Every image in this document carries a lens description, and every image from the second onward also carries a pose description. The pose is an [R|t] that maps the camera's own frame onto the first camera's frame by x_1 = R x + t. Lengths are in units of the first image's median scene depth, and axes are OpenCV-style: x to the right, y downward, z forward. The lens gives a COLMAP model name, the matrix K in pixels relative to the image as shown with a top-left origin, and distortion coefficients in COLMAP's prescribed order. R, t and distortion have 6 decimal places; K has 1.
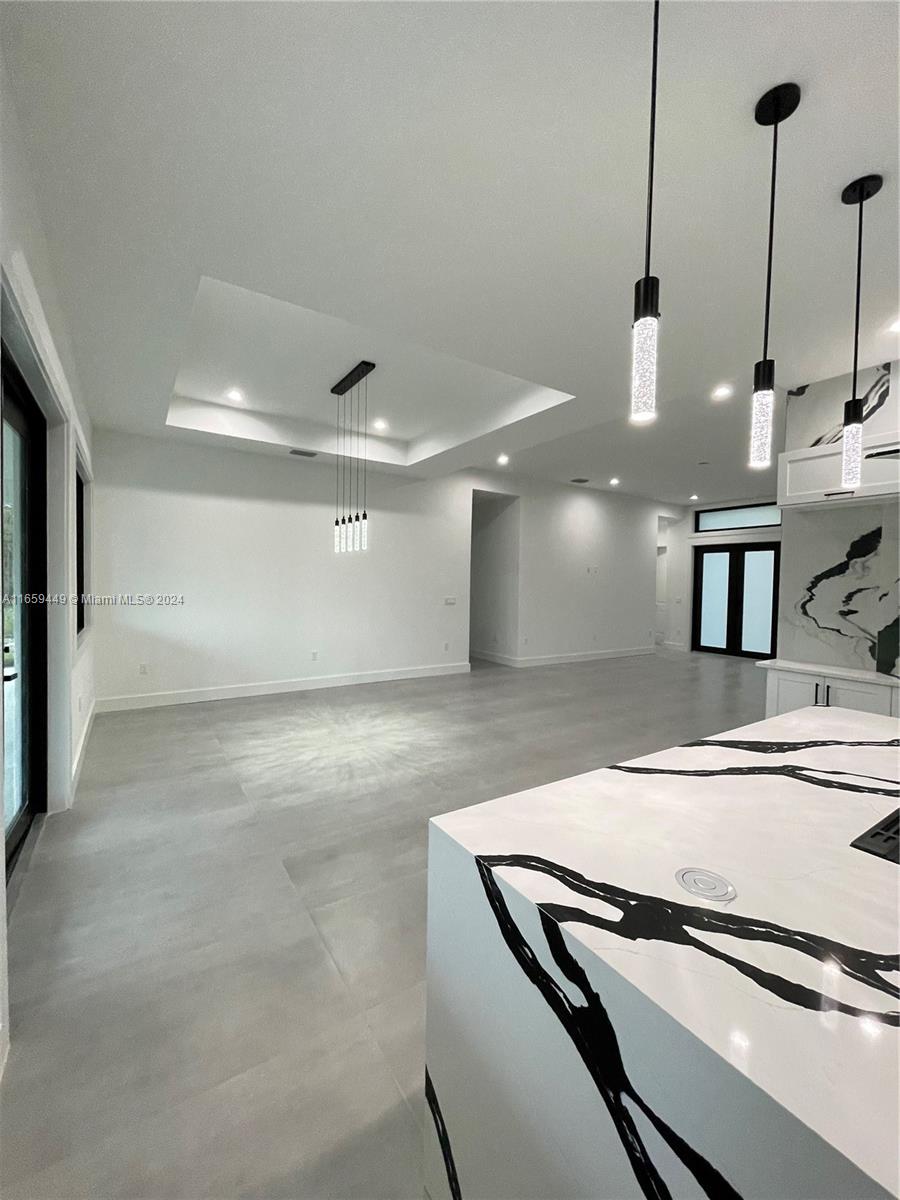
lens RADIAL K [[488.9, 0, 443.9], [0, 488.9, 593.9], [0, 0, 1]] dist [-0.000741, 0.000519]
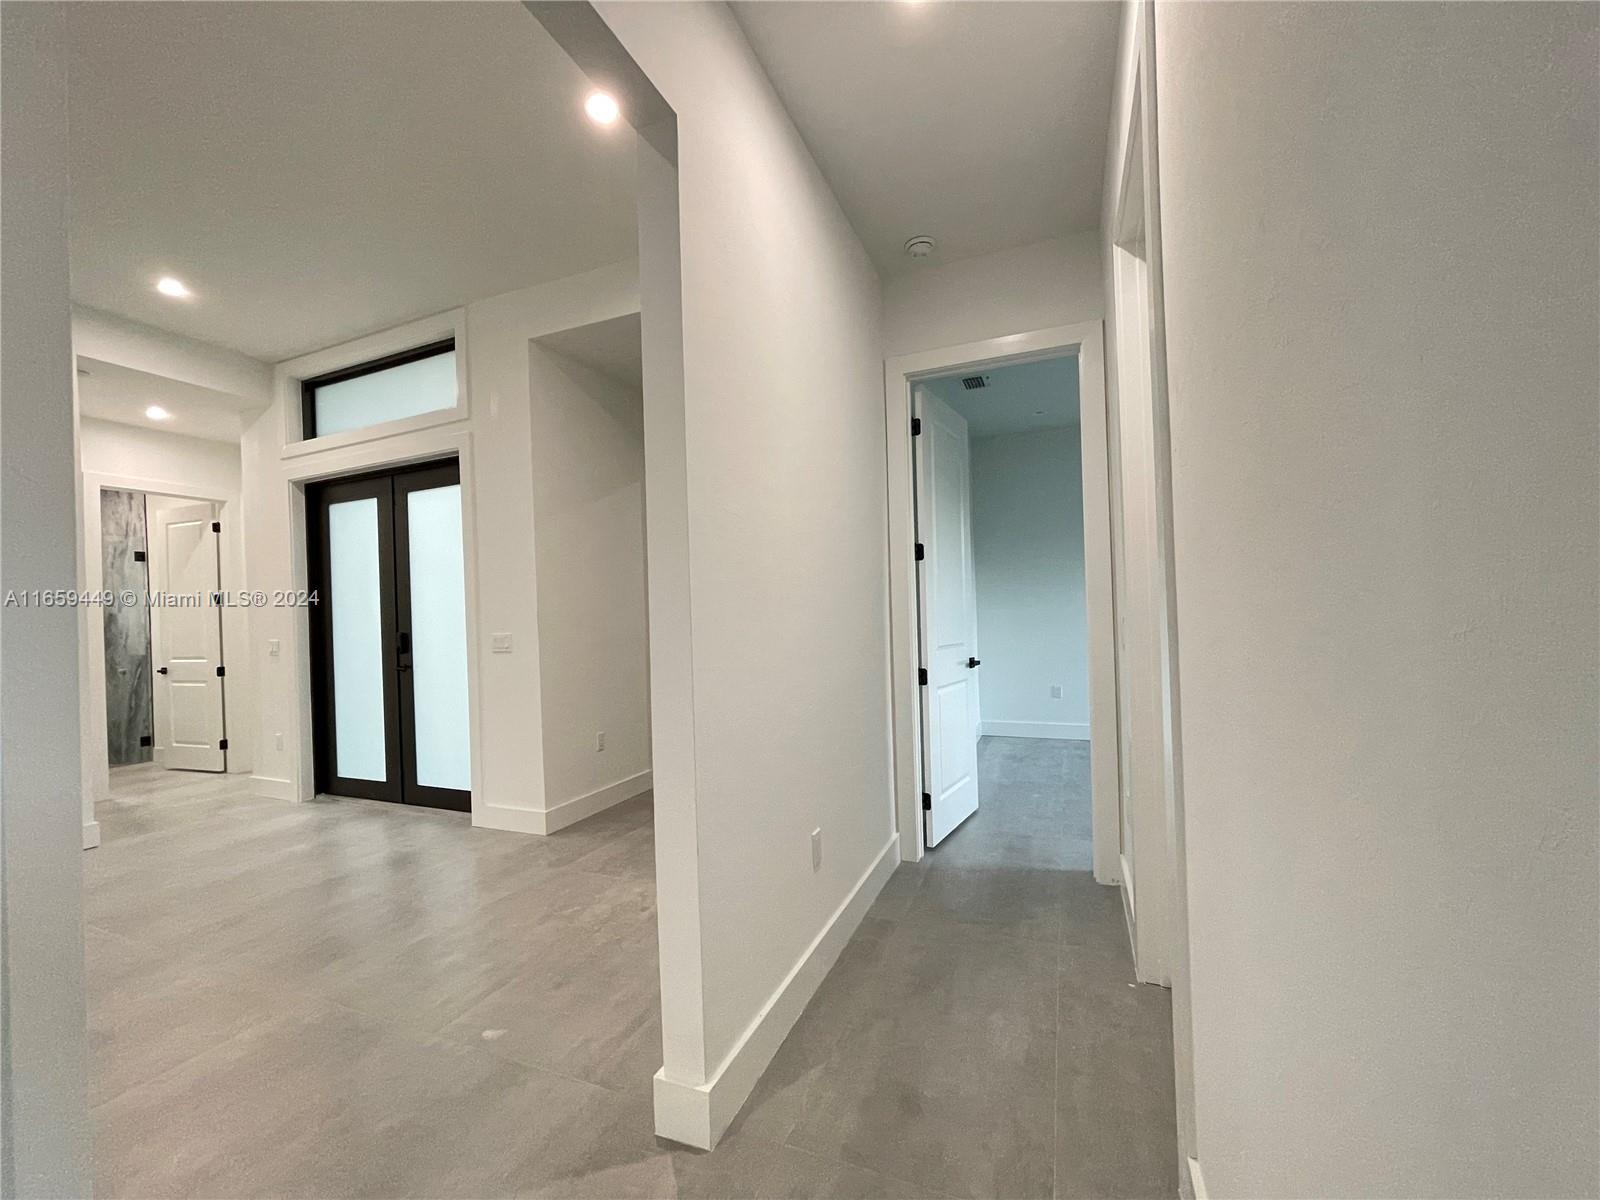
lens RADIAL K [[651.9, 0, 796.7], [0, 651.9, 609.2], [0, 0, 1]] dist [-0.000741, 0.000519]
pose [[0.829941, -0.035451, 0.556723, 1.173703], [0.057567, 0.998093, -0.022262, 0.039976], [-0.554873, 0.050525, 0.830400, 0.964670]]
